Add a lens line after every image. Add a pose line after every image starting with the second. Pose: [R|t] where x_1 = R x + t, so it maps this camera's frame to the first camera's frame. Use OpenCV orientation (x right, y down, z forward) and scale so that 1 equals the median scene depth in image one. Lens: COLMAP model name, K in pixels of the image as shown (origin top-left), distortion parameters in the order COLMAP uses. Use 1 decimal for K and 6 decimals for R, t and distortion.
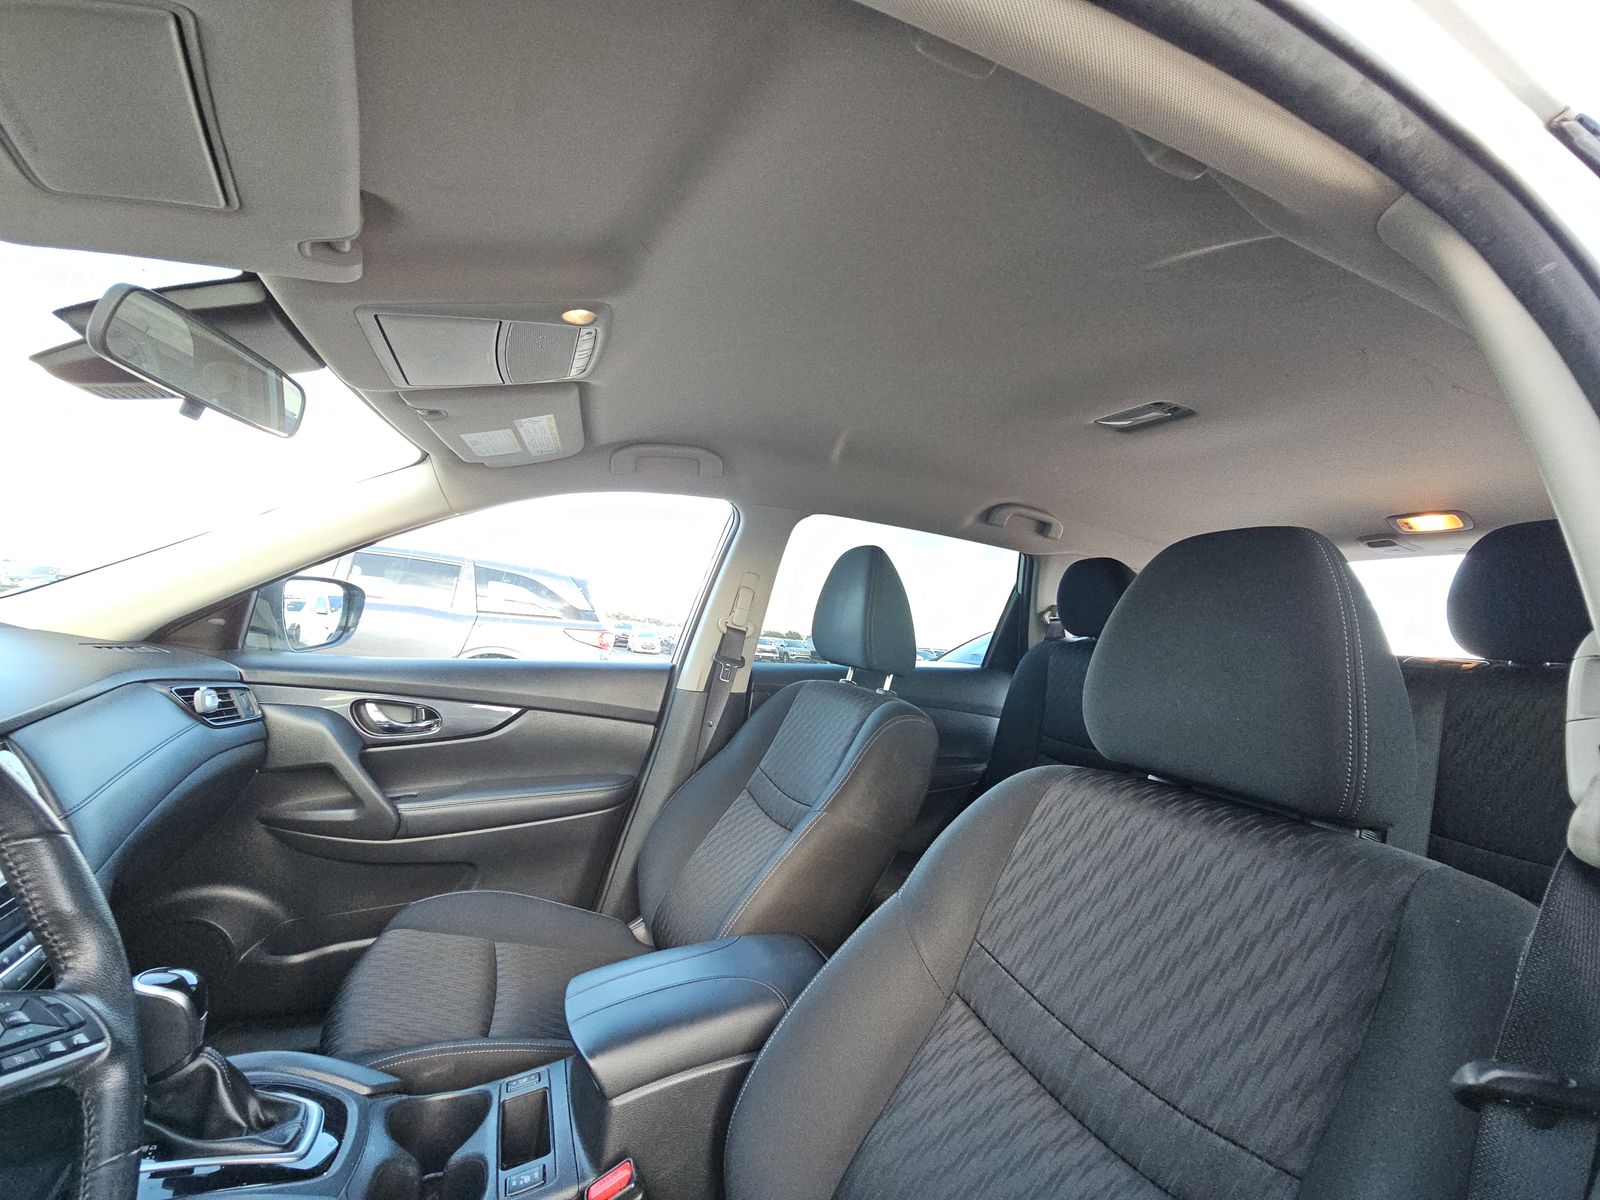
lens RADIAL K [[649.0, 0, 798.4], [0, 649.0, 595.0], [0, 0, 1]] dist [0.000972, -0.003092]
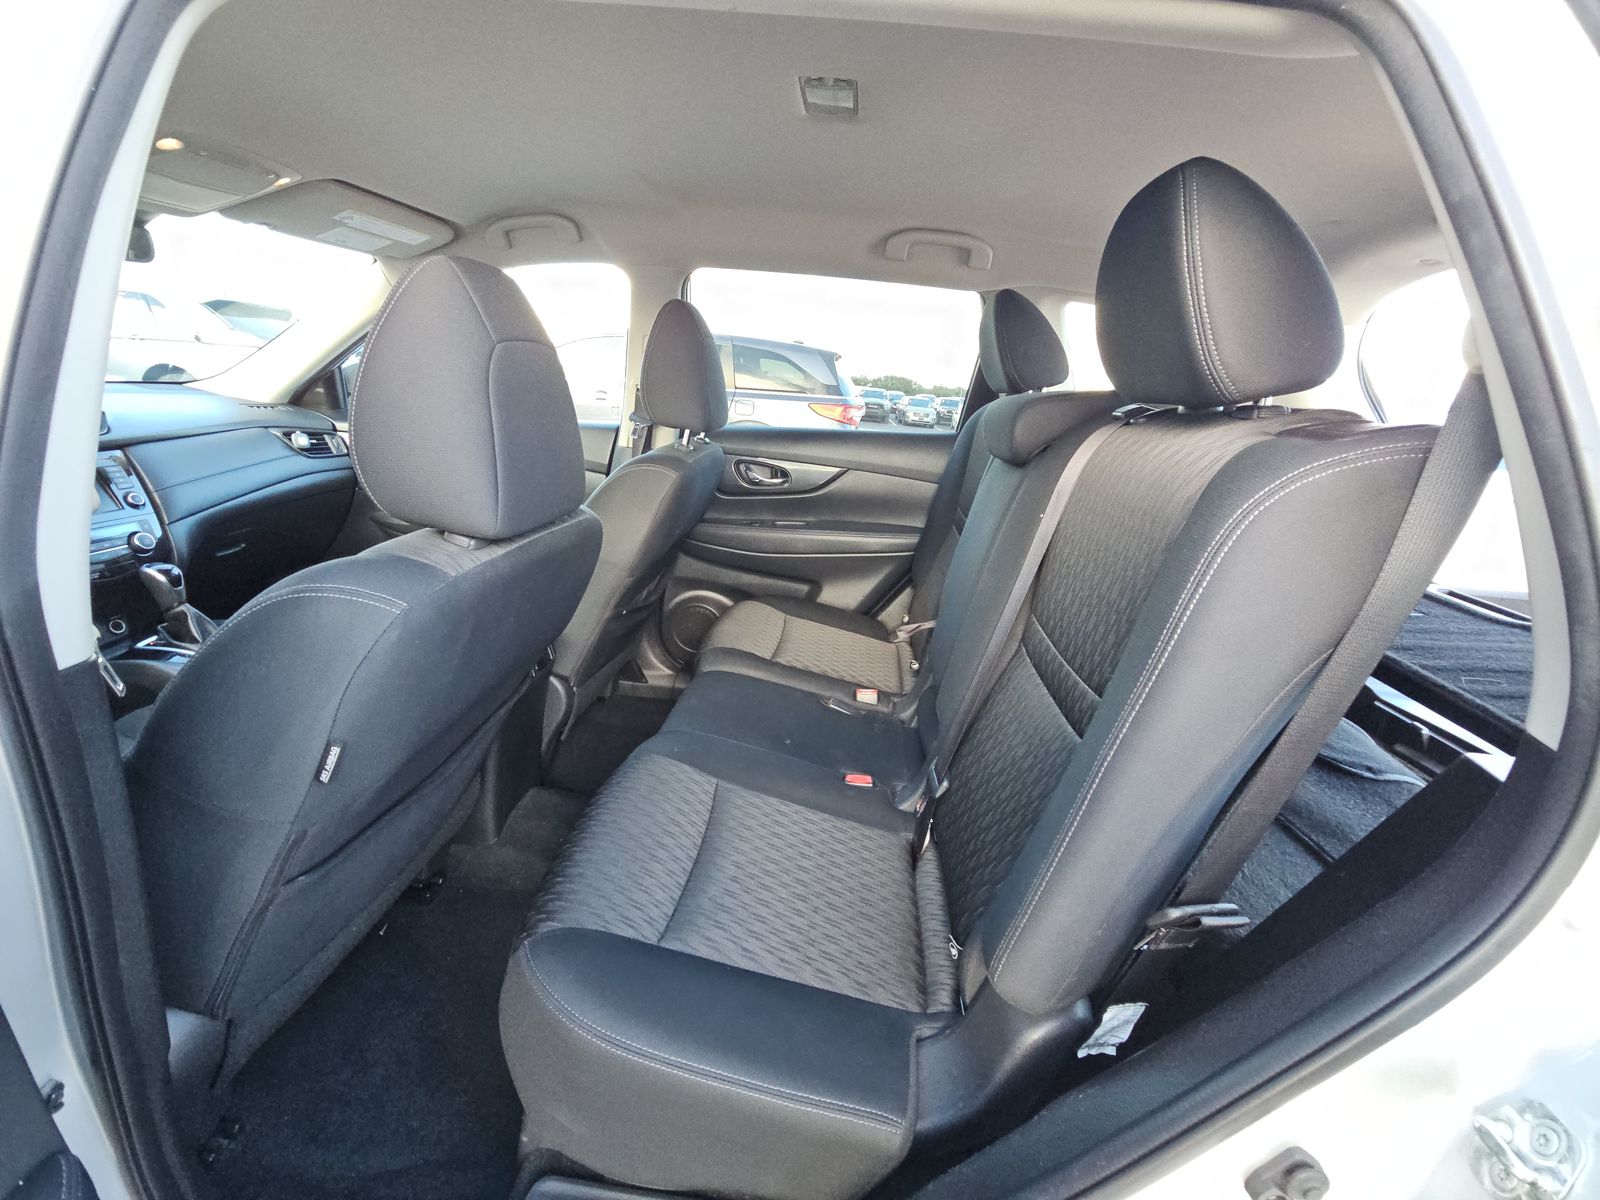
lens RADIAL K [[649.0, 0, 801.1], [0, 649.0, 602.5], [0, 0, 1]] dist [0.000972, -0.003092]
pose [[0.873366, 0.135776, -0.467757, 0.854615], [0.030551, 0.943197, 0.330826, 0.040999], [0.486105, -0.303223, 0.819608, 0.136694]]
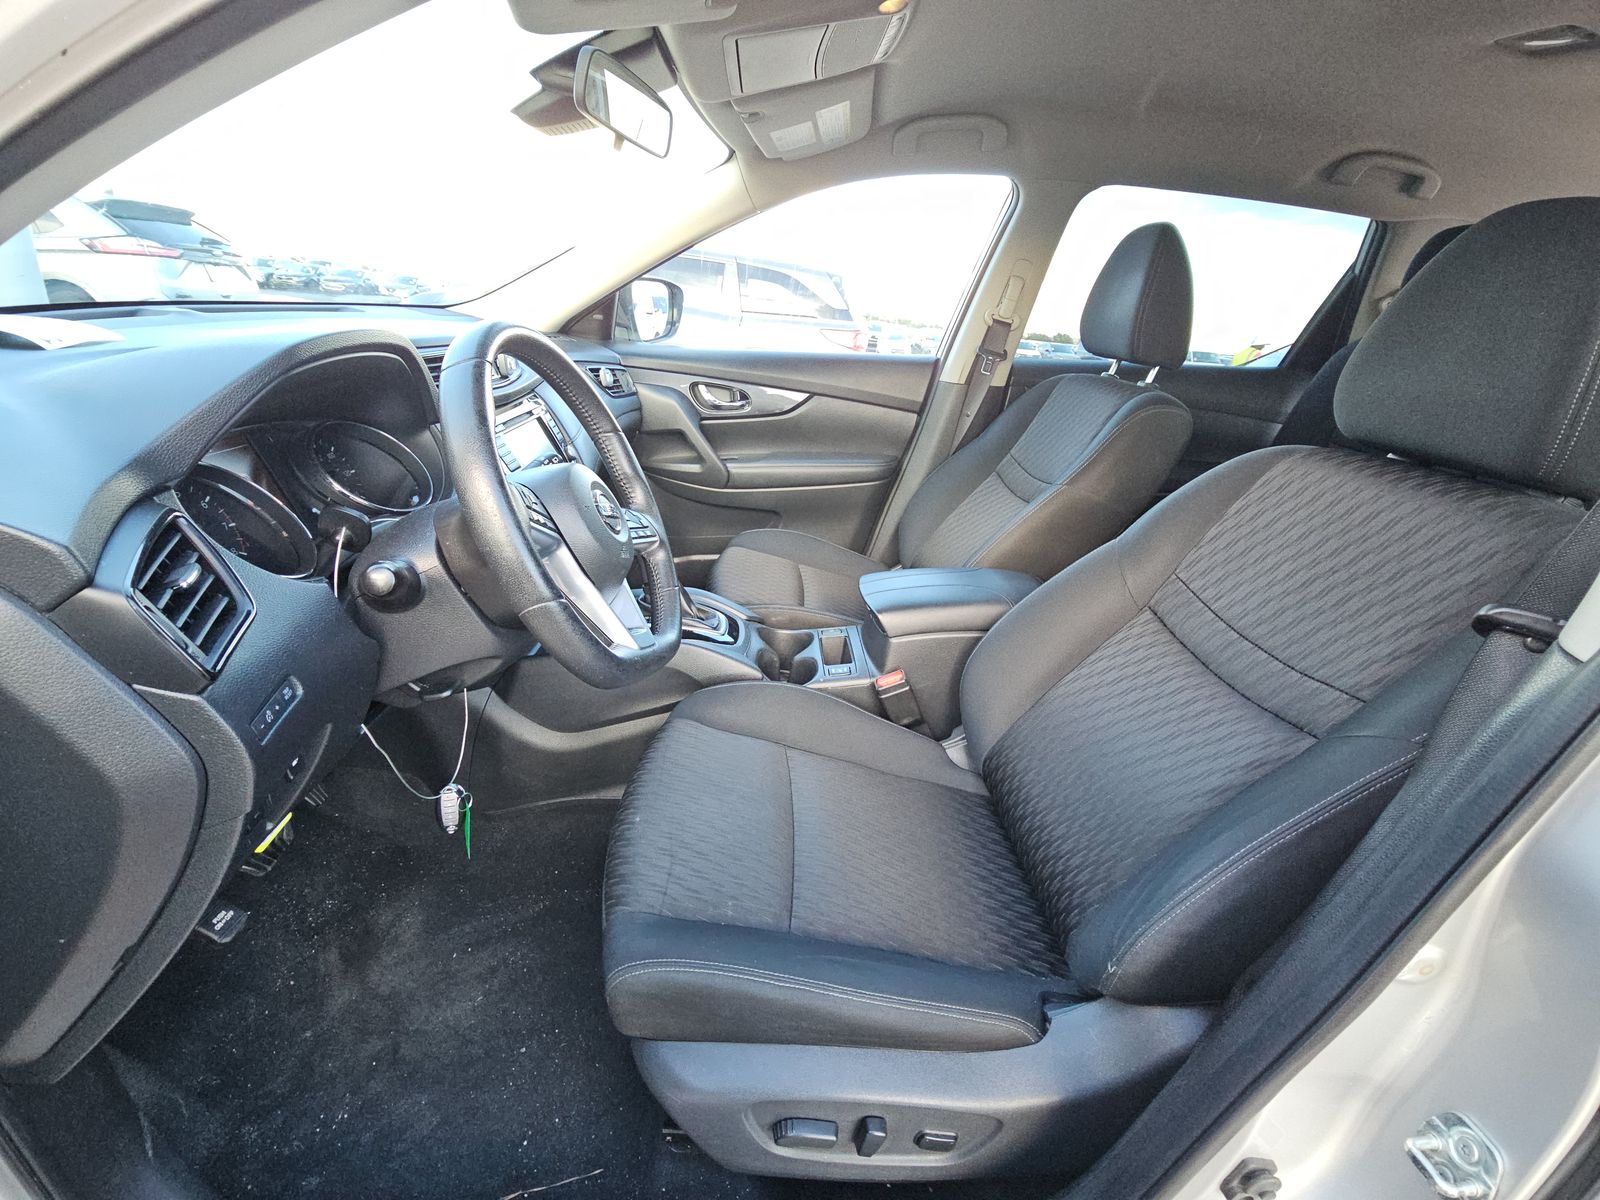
lens RADIAL K [[649.0, 0, 795.1], [0, 649.0, 596.0], [0, 0, 1]] dist [0.000972, -0.003092]
pose [[0.931178, 0.134914, -0.338682, 0.007842], [0.022136, 0.906366, 0.421912, 0.006551], [0.363891, -0.400373, 0.841002, -0.195122]]
